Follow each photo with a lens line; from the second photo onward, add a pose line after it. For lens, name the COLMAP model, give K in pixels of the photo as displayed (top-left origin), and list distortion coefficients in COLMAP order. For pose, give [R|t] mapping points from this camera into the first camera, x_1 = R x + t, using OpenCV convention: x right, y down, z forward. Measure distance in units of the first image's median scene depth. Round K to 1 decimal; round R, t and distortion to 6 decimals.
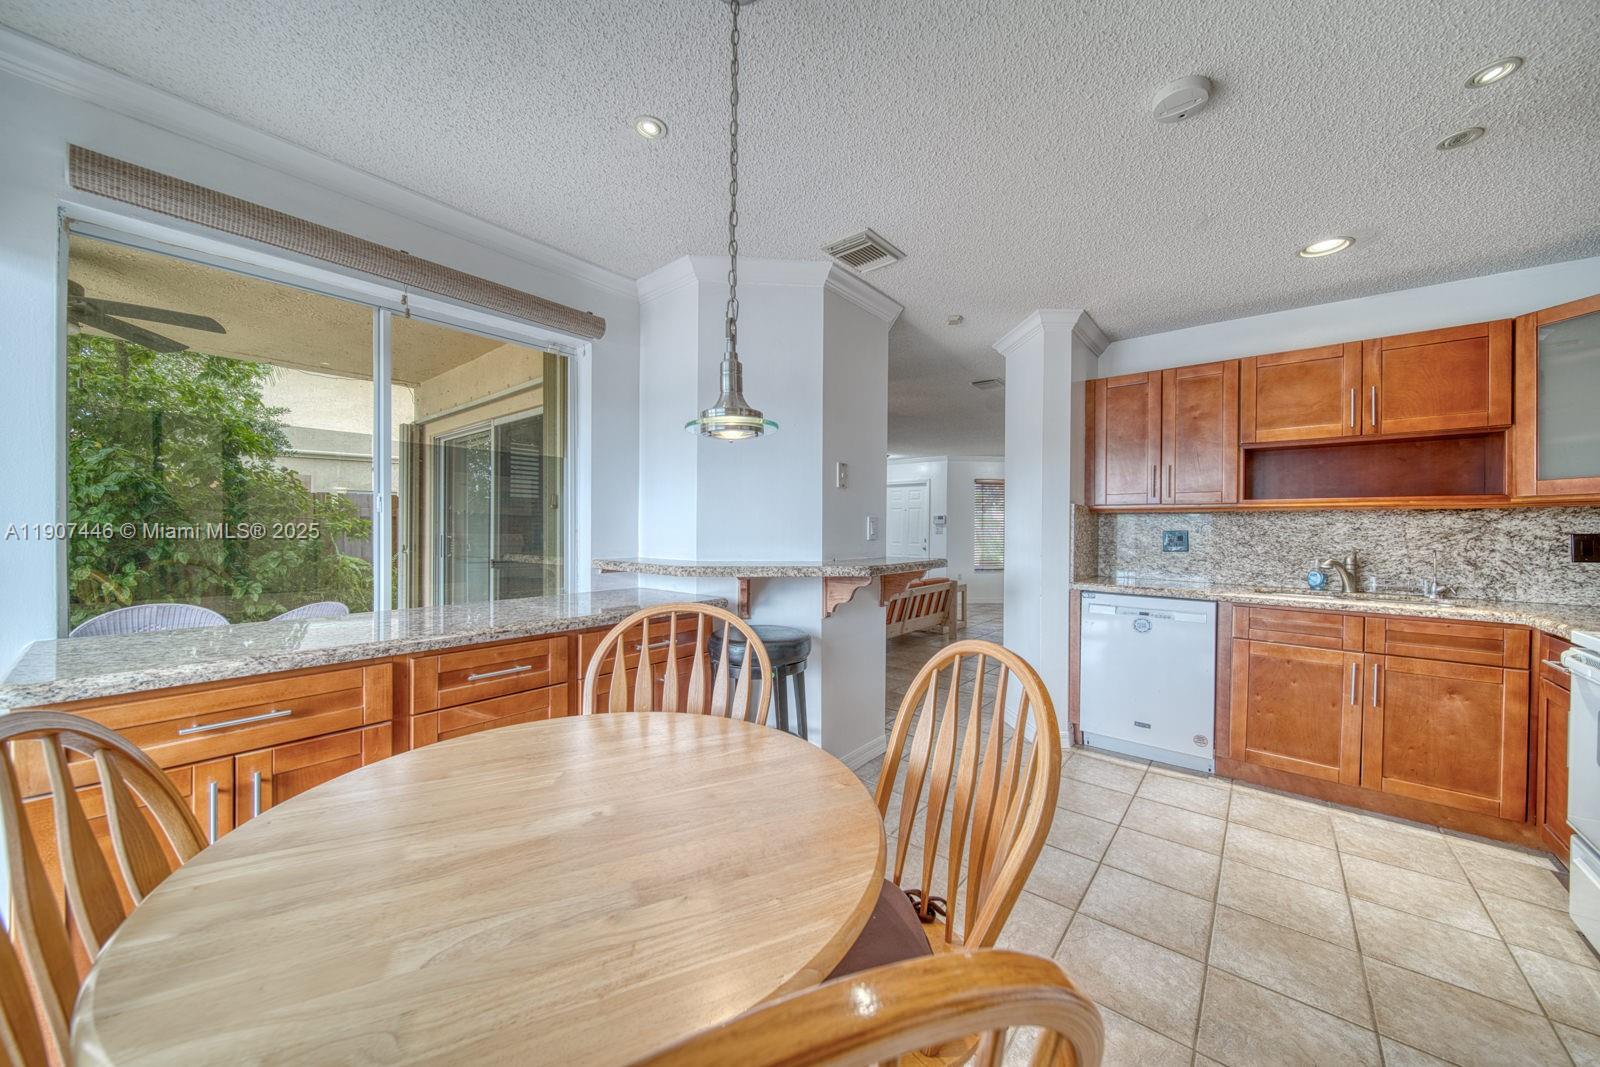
lens RADIAL K [[565.7, 0, 798.8], [0, 565.7, 529.6], [0, 0, 1]] dist [-0.001725, -0.000462]
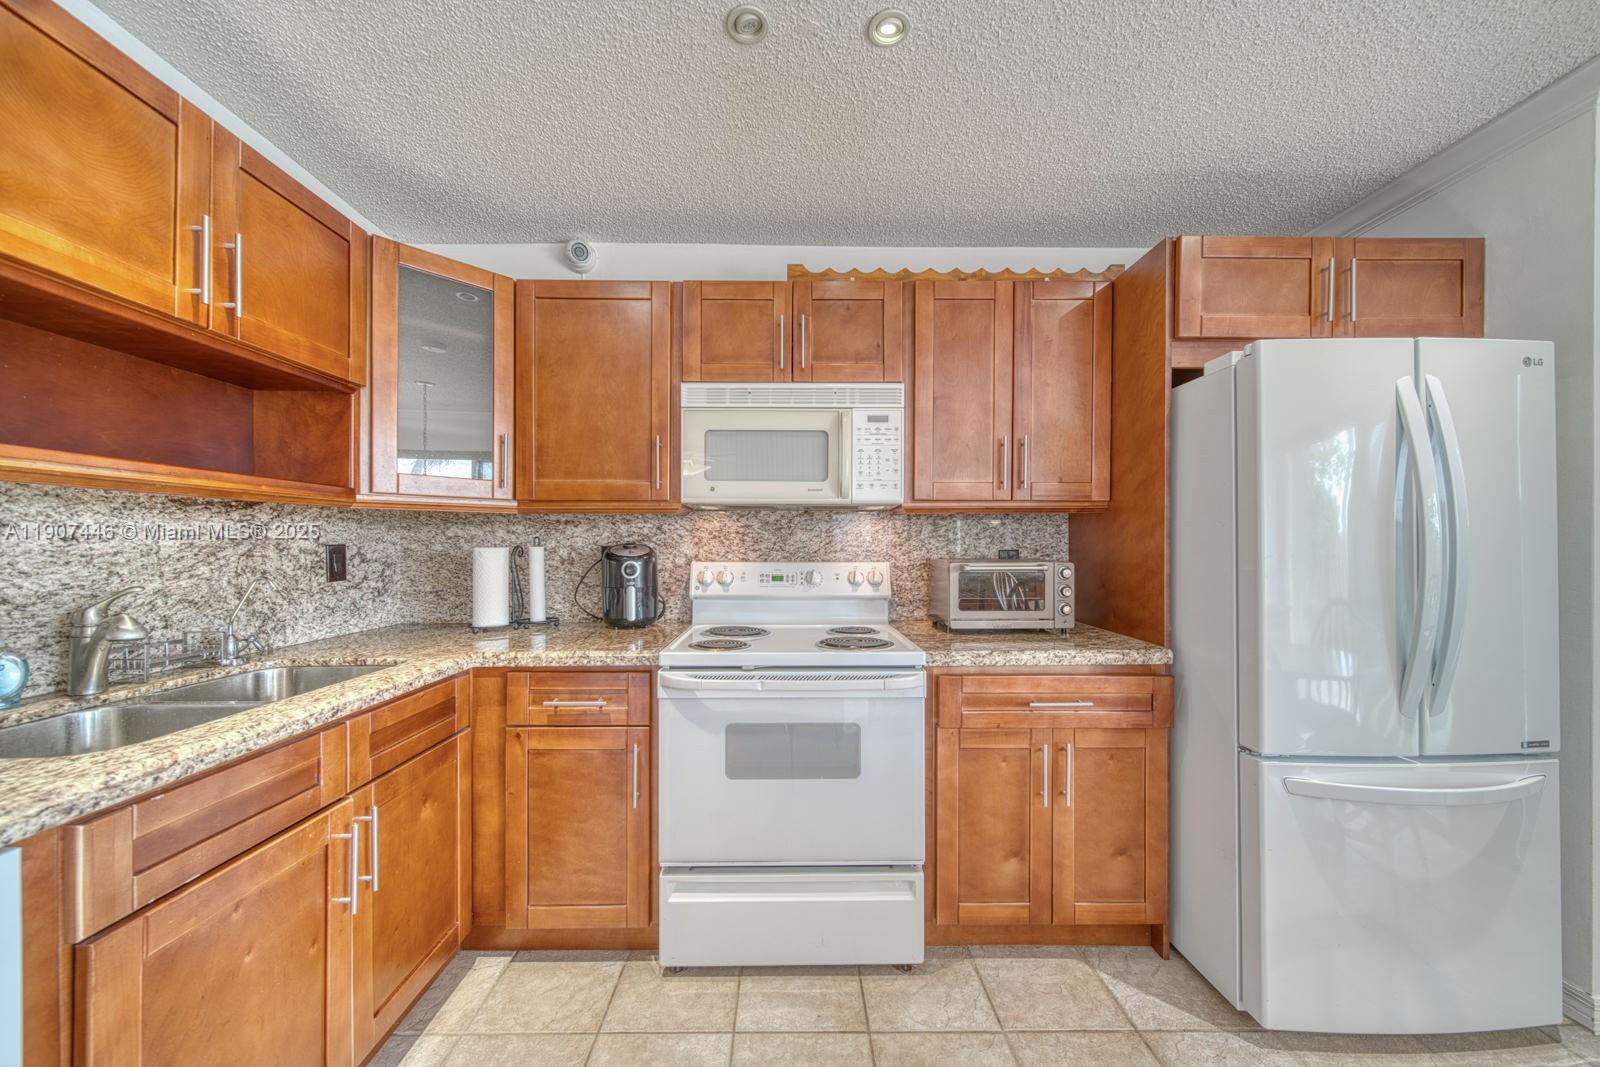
lens RADIAL K [[570.0, 0, 795.7], [0, 570.0, 542.6], [0, 0, 1]] dist [-0.001032, -0.000121]
pose [[-0.649539, -0.007869, 0.760287, 0.337912], [-0.003803, 0.999968, 0.007100, -0.002967], [-0.760318, 0.001721, -0.649548, 0.905383]]
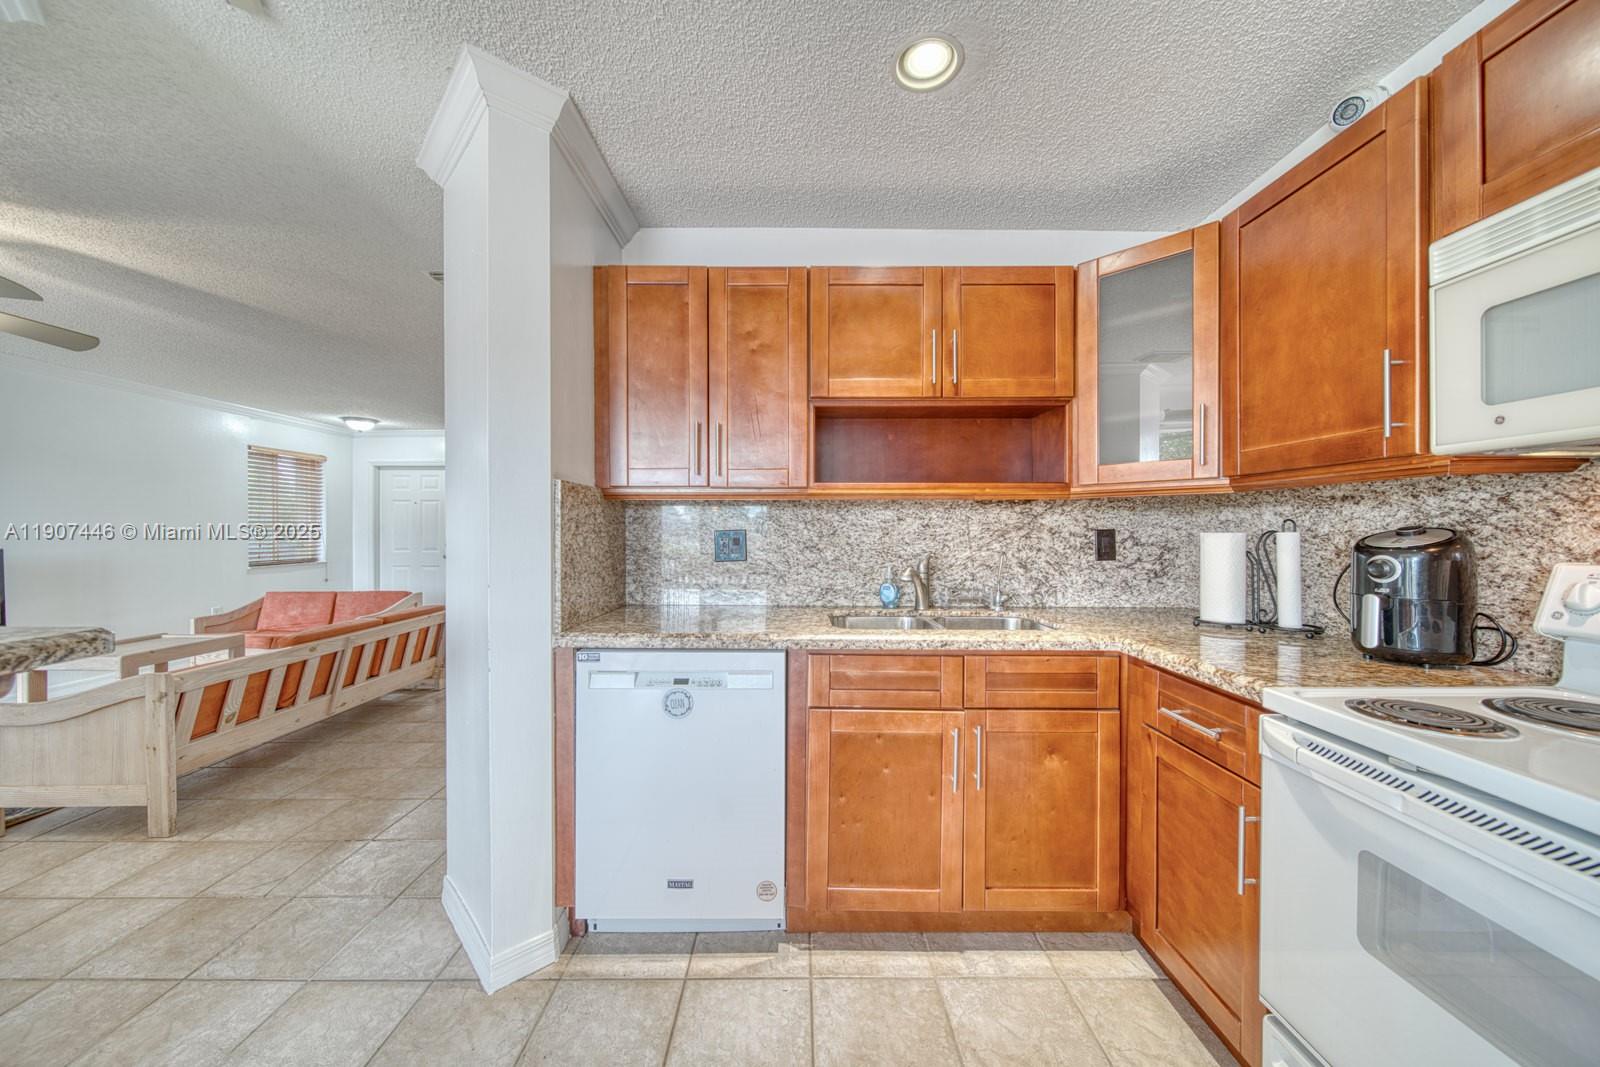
lens RADIAL K [[565.7, 0, 798.8], [0, 565.7, 529.6], [0, 0, 1]] dist [-0.001725, -0.000462]
pose [[0.769121, -0.009276, 0.639035, 0.372302], [0.009139, 0.999952, 0.003516, -0.000092], [-0.639037, 0.003136, 0.769169, 0.536064]]
